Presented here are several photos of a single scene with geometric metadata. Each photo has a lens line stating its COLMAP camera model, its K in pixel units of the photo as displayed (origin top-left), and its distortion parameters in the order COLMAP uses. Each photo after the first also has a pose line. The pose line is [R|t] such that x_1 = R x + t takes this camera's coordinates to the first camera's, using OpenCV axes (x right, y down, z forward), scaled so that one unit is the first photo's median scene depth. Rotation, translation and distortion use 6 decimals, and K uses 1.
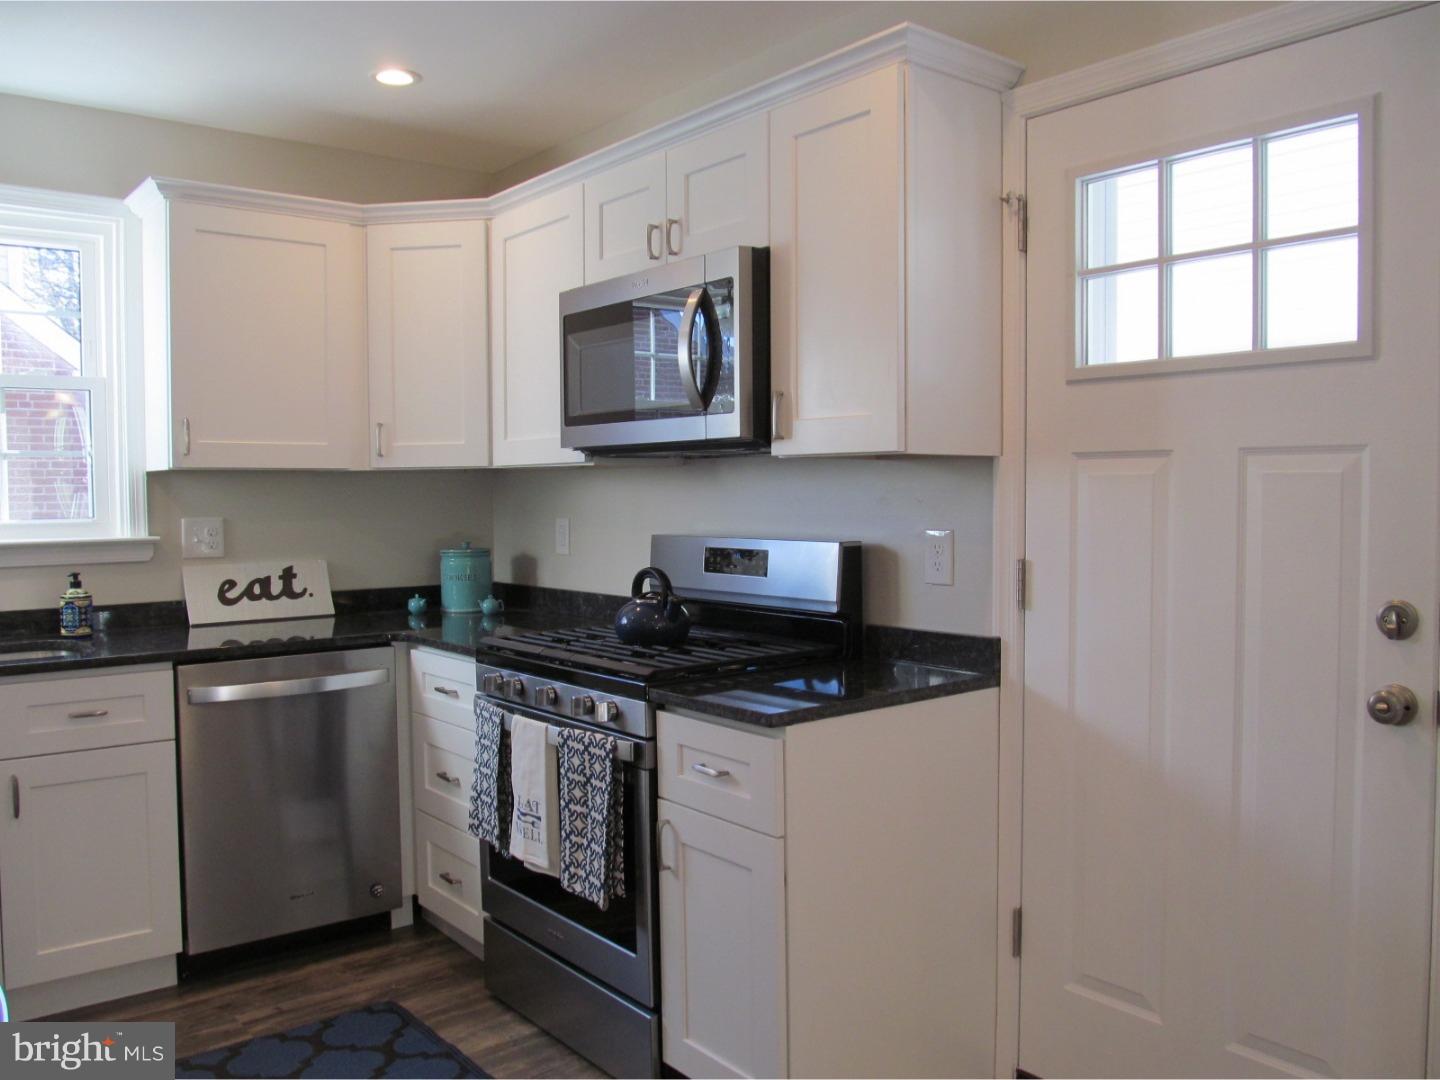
lens RADIAL K [[1196.9, 0, 720.0], [0, 1196.9, 540.0], [0, 0, 1]] dist [-0.048614, -0.000119]
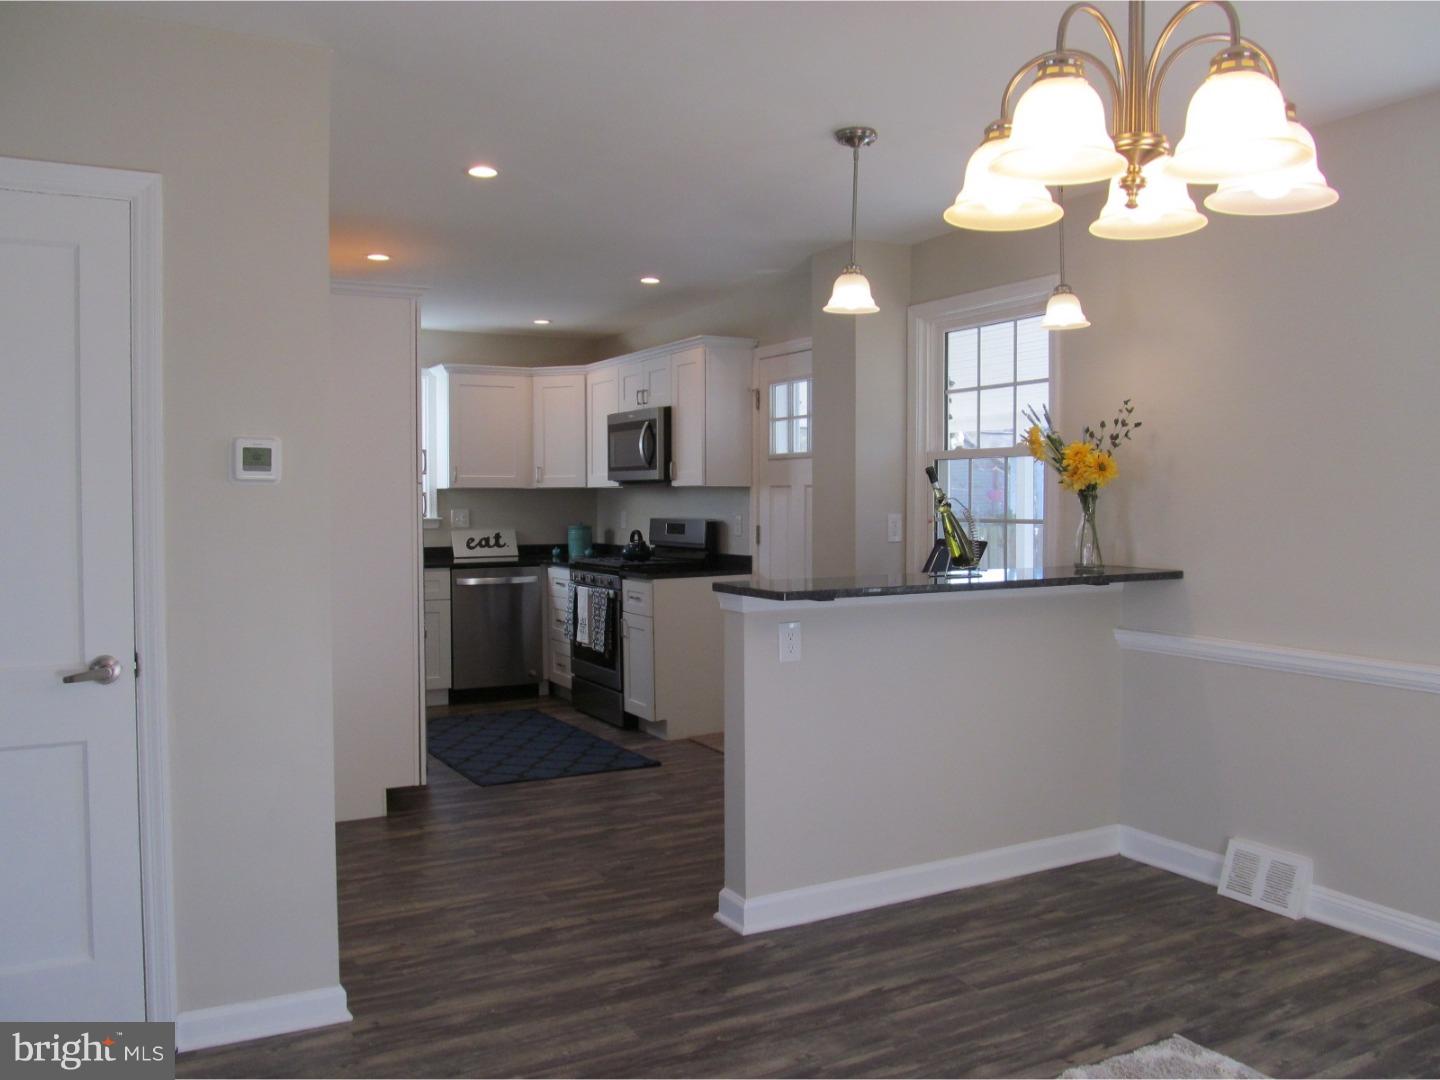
lens RADIAL K [[1196.9, 0, 720.0], [0, 1196.9, 540.0], [0, 0, 1]] dist [-0.048614, -0.000119]
pose [[0.984359, 0.011400, -0.175803, 0.505227], [-0.012039, 0.999924, -0.002569, 0.044325], [0.175760, 0.004646, 0.984422, -1.293348]]
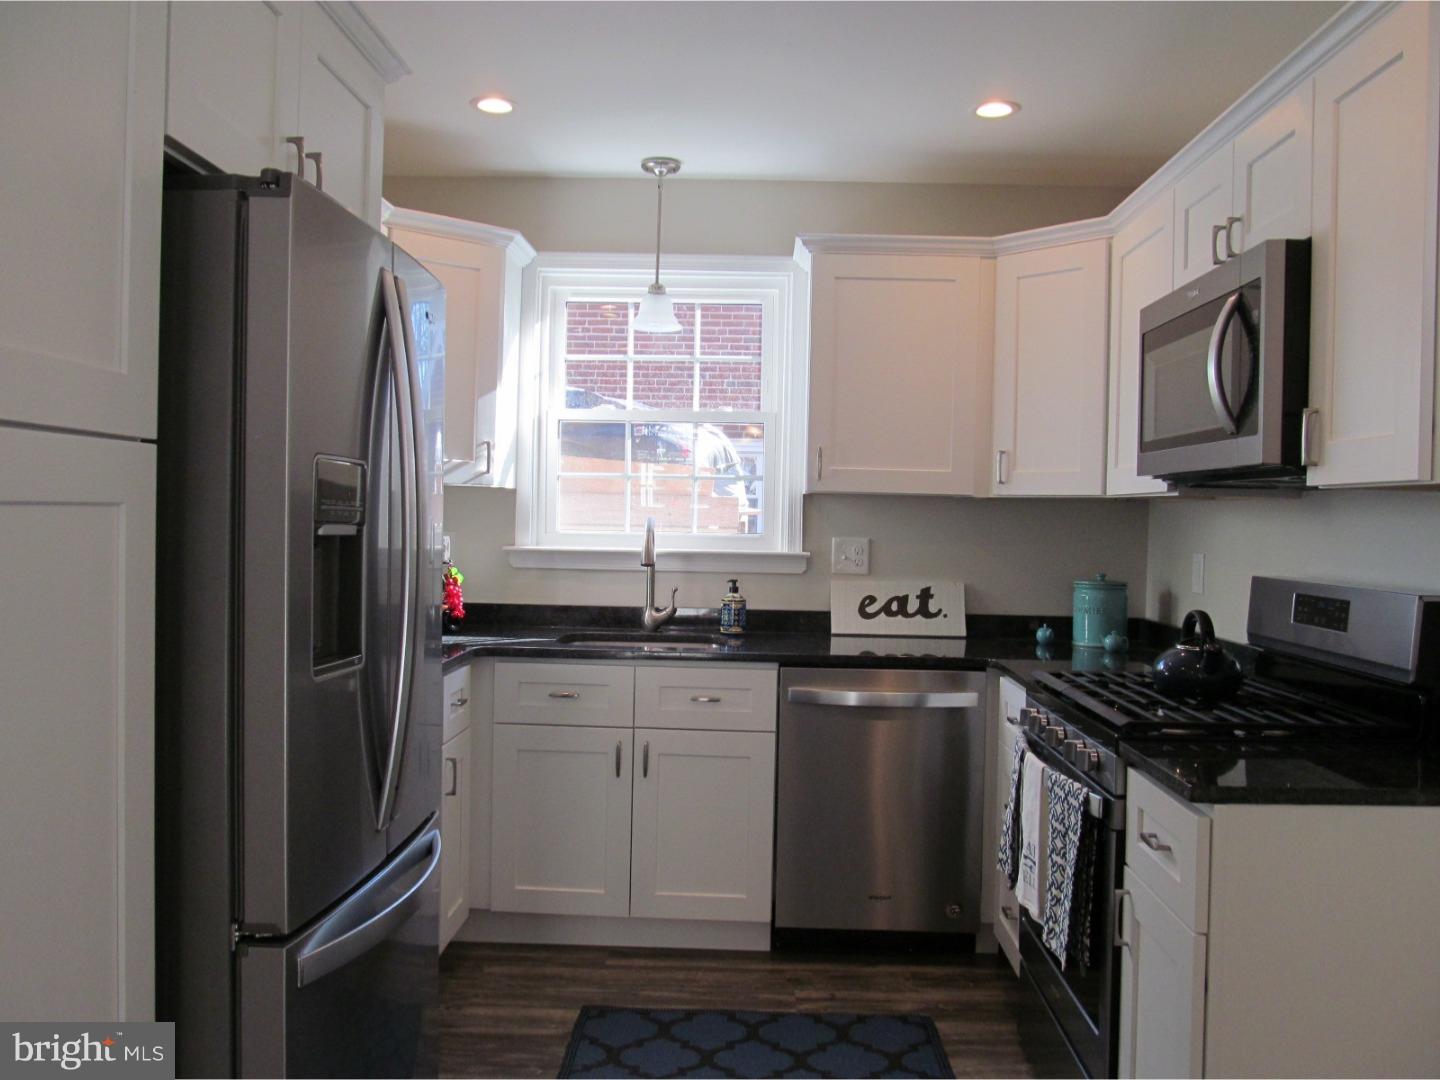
lens RADIAL K [[1196.9, 0, 720.0], [0, 1196.9, 540.0], [0, 0, 1]] dist [-0.048614, -0.000119]
pose [[0.761923, 0.038807, -0.646503, 0.221247], [-0.055514, 0.998443, -0.005492, -0.004292], [0.645284, 0.040074, 0.762891, 0.088942]]
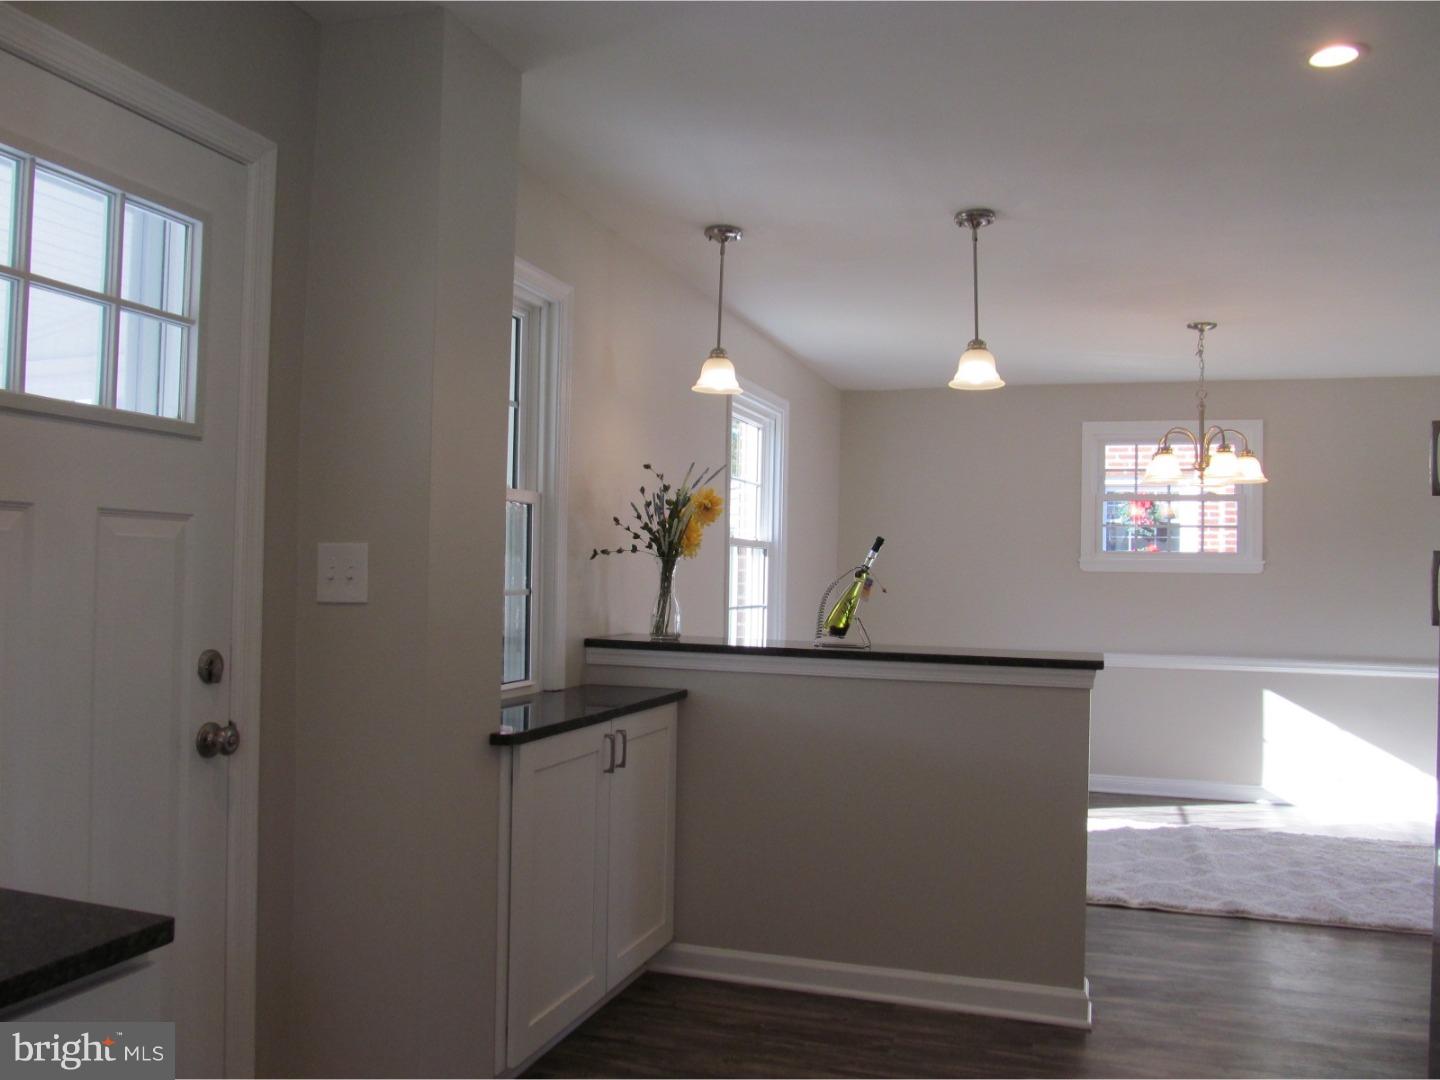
lens RADIAL K [[1196.9, 0, 720.0], [0, 1196.9, 540.0], [0, 0, 1]] dist [-0.048614, -0.000119]
pose [[-0.549656, 0.016155, 0.835235, -0.435931], [0.018587, 0.999802, -0.007106, -0.025138], [-0.835184, 0.011619, -0.549848, 0.769578]]
